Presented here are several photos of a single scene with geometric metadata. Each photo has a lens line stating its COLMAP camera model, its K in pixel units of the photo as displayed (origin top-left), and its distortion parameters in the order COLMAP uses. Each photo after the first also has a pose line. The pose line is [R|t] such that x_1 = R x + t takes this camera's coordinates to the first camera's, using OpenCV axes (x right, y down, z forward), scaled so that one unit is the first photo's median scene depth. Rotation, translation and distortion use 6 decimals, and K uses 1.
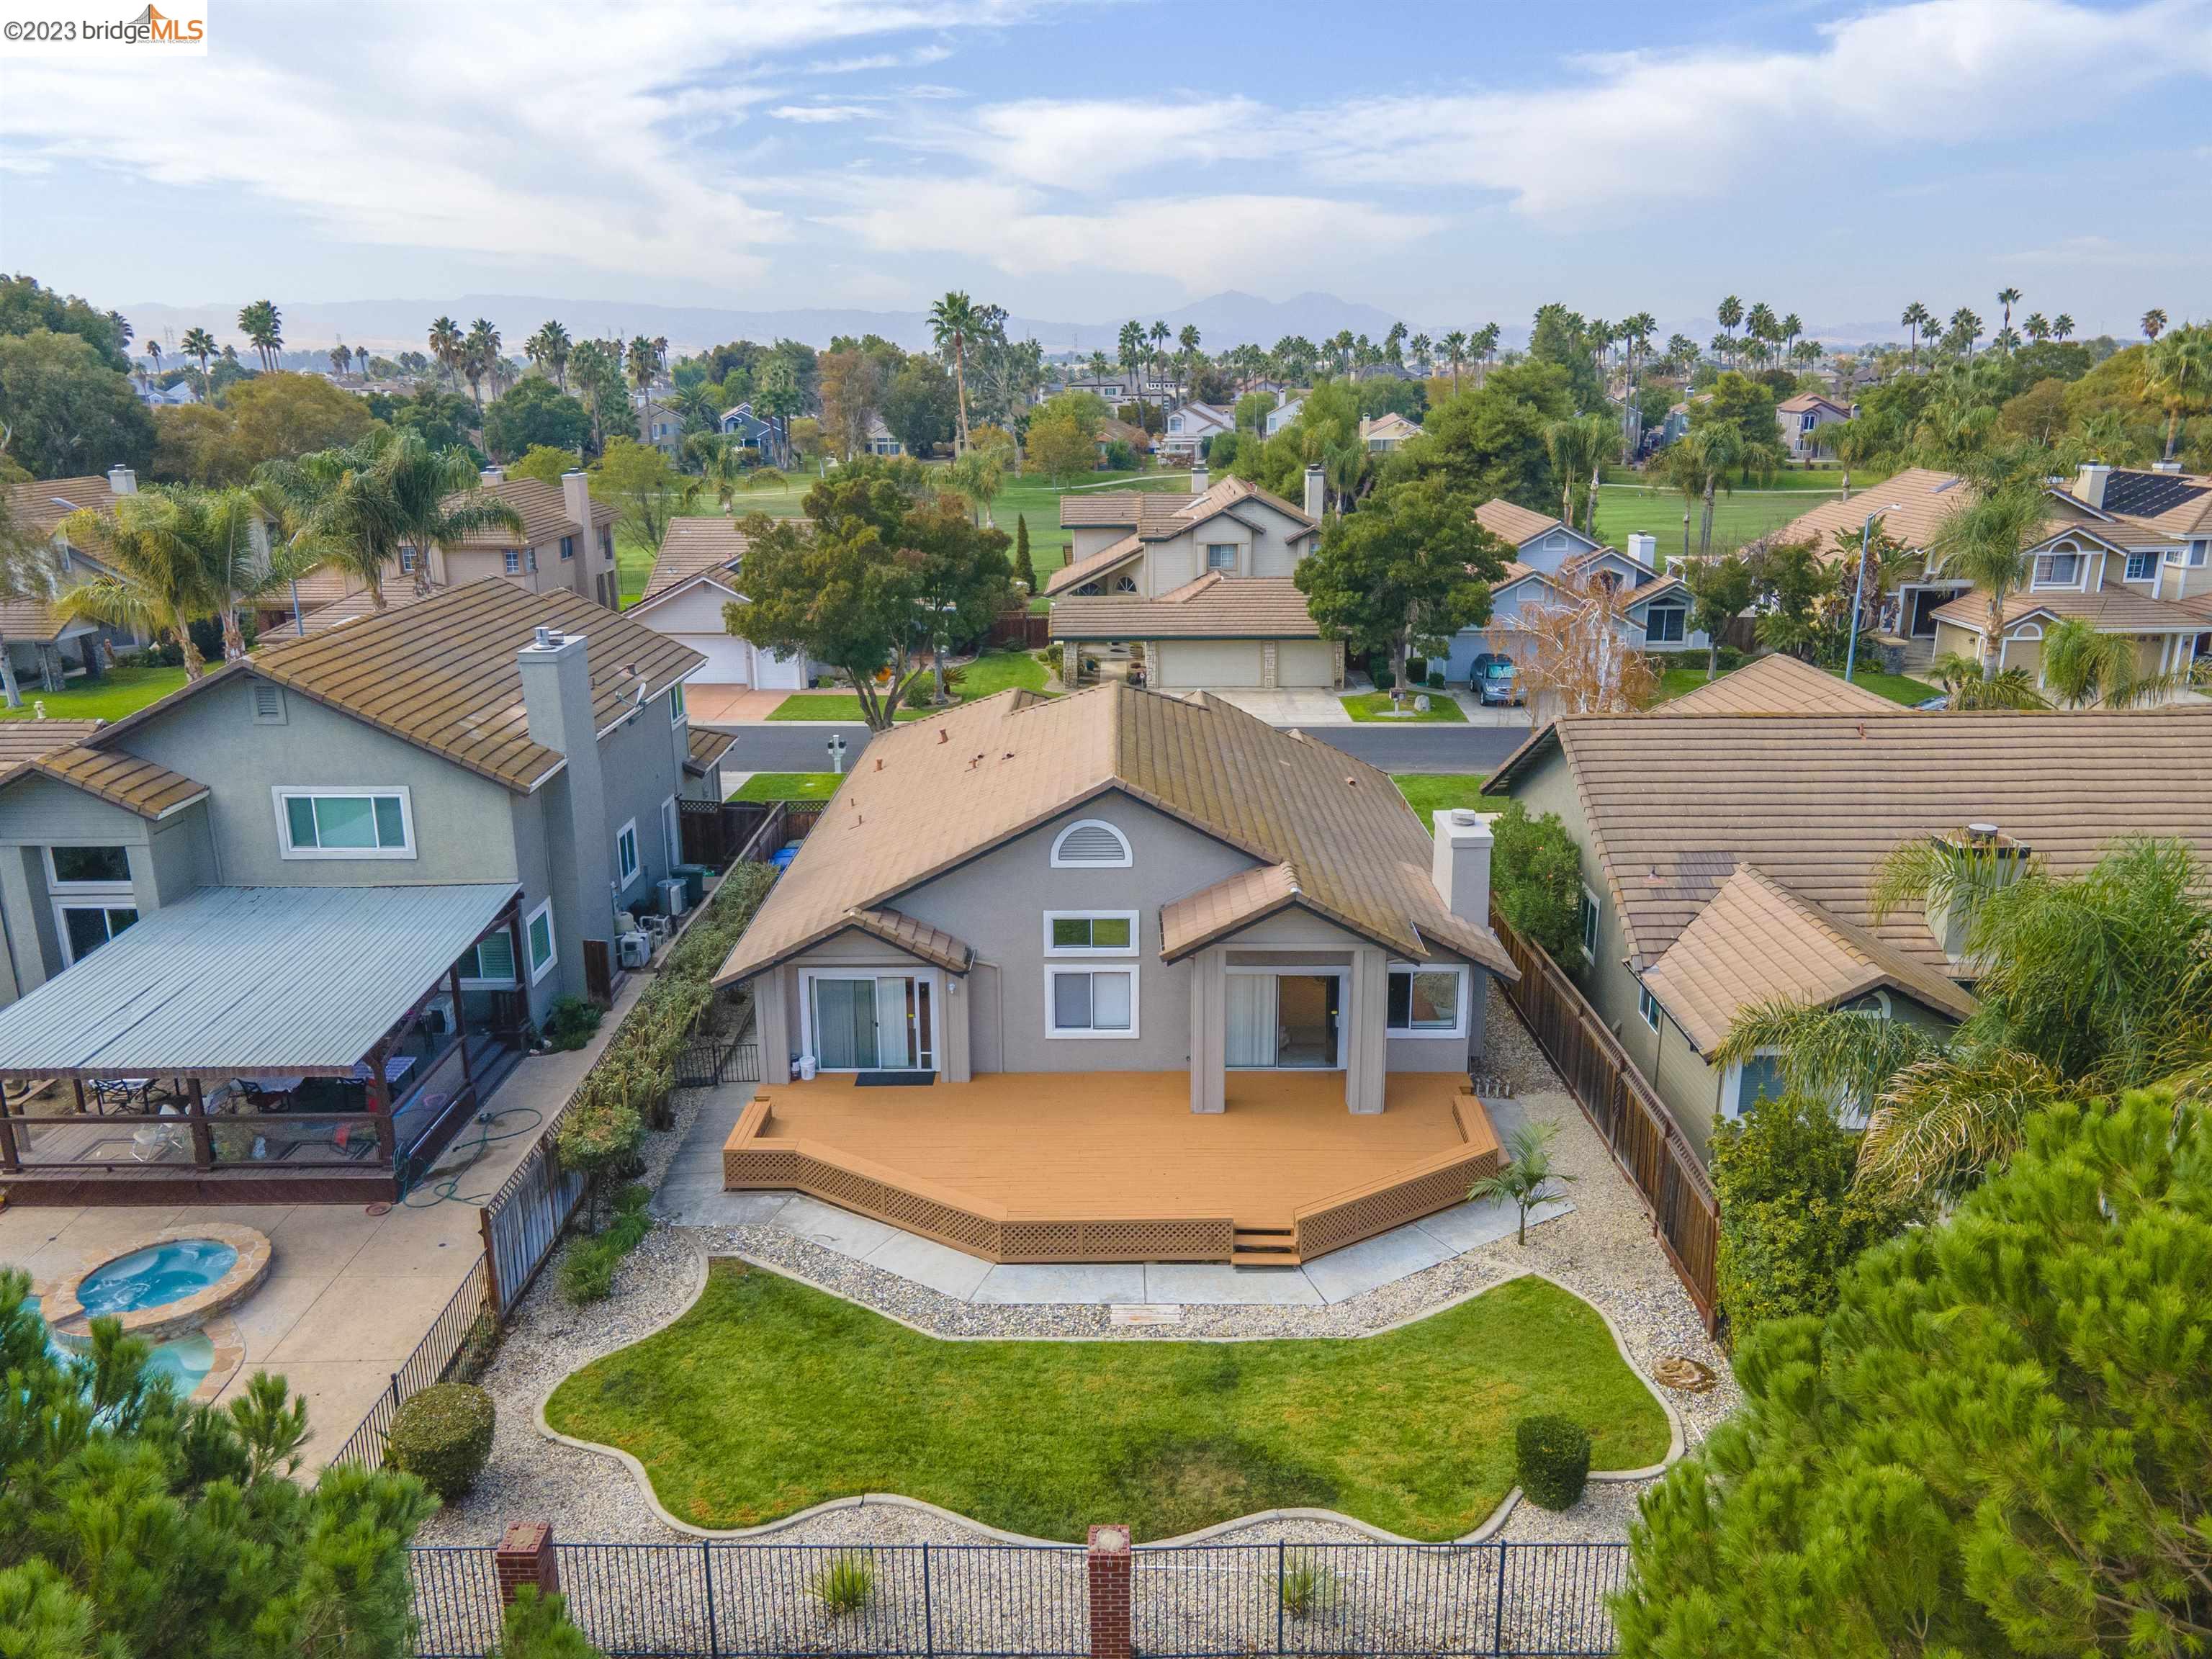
lens RADIAL K [[1584.9, 0, 1111.5], [0, 1584.9, 827.3], [0, 0, 1]] dist [0.006959, 0.060214]
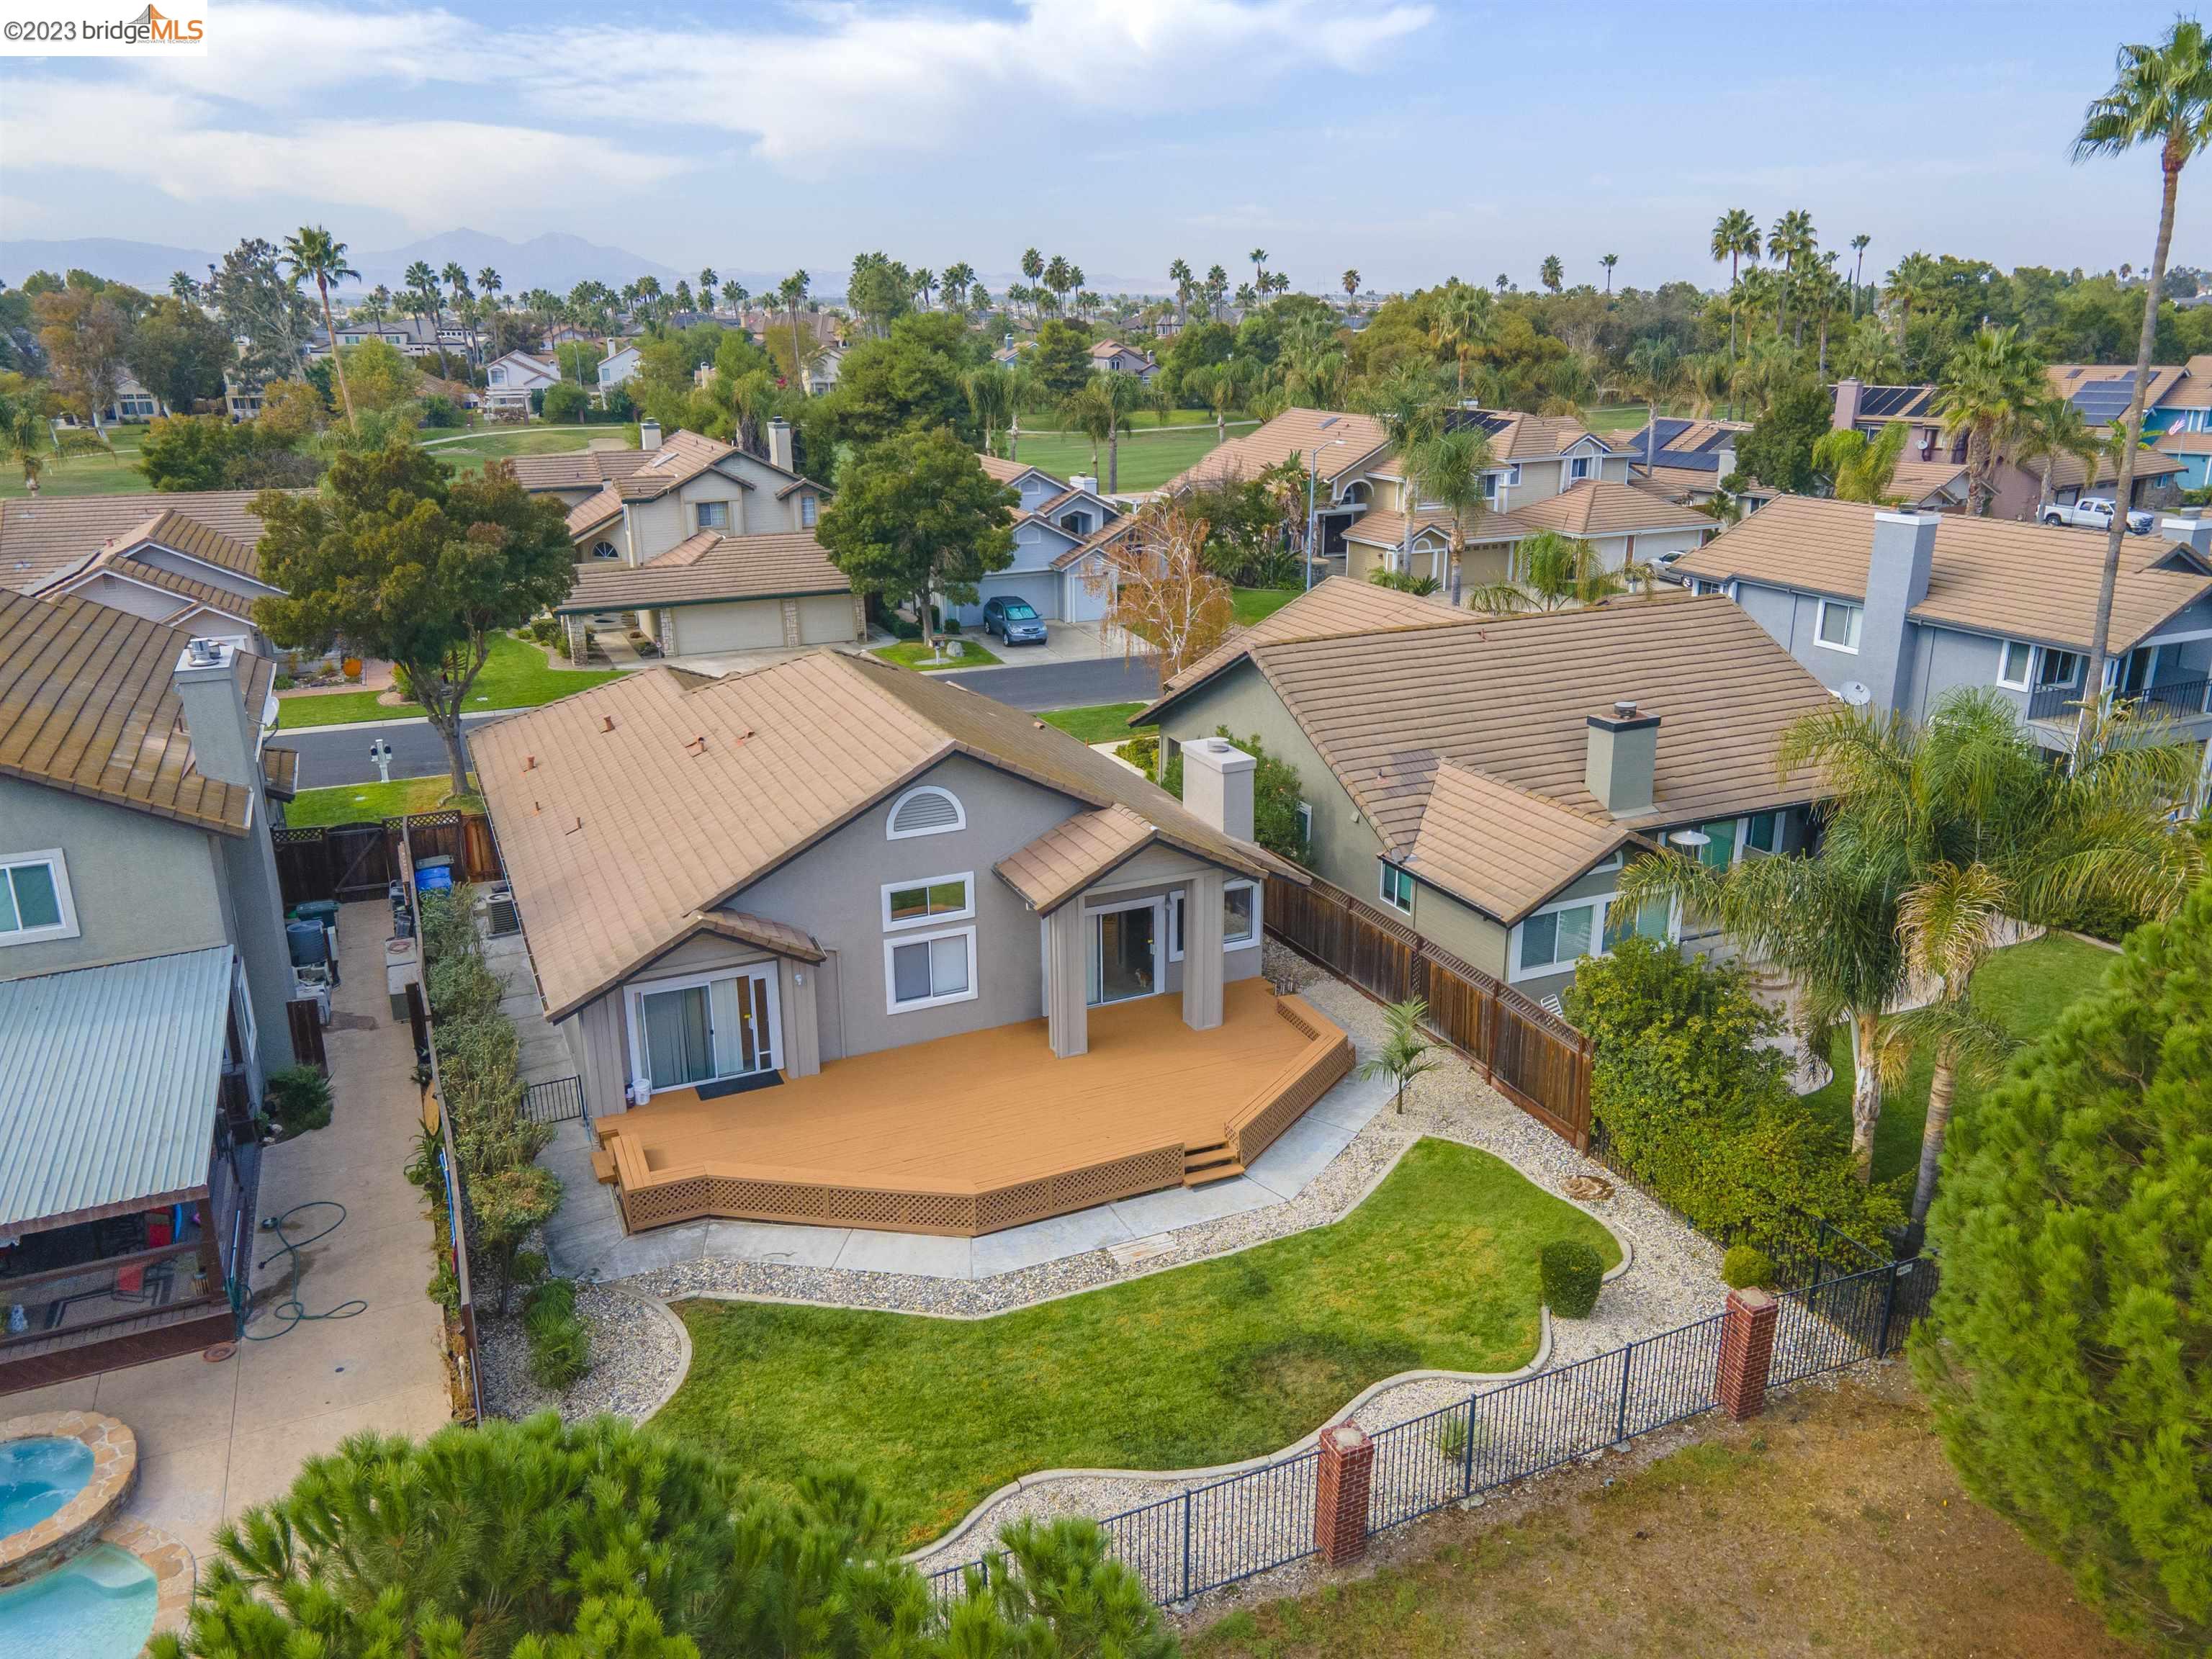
lens RADIAL K [[1587.2, 0, 1063.8], [0, 1587.2, 834.8], [0, 0, 1]] dist [0.008264, 0.068972]
pose [[0.911009, -0.130883, 0.391065, -0.206452], [0.117305, 0.991370, 0.058525, -0.014378], [-0.395350, -0.007443, 0.918500, 0.036685]]
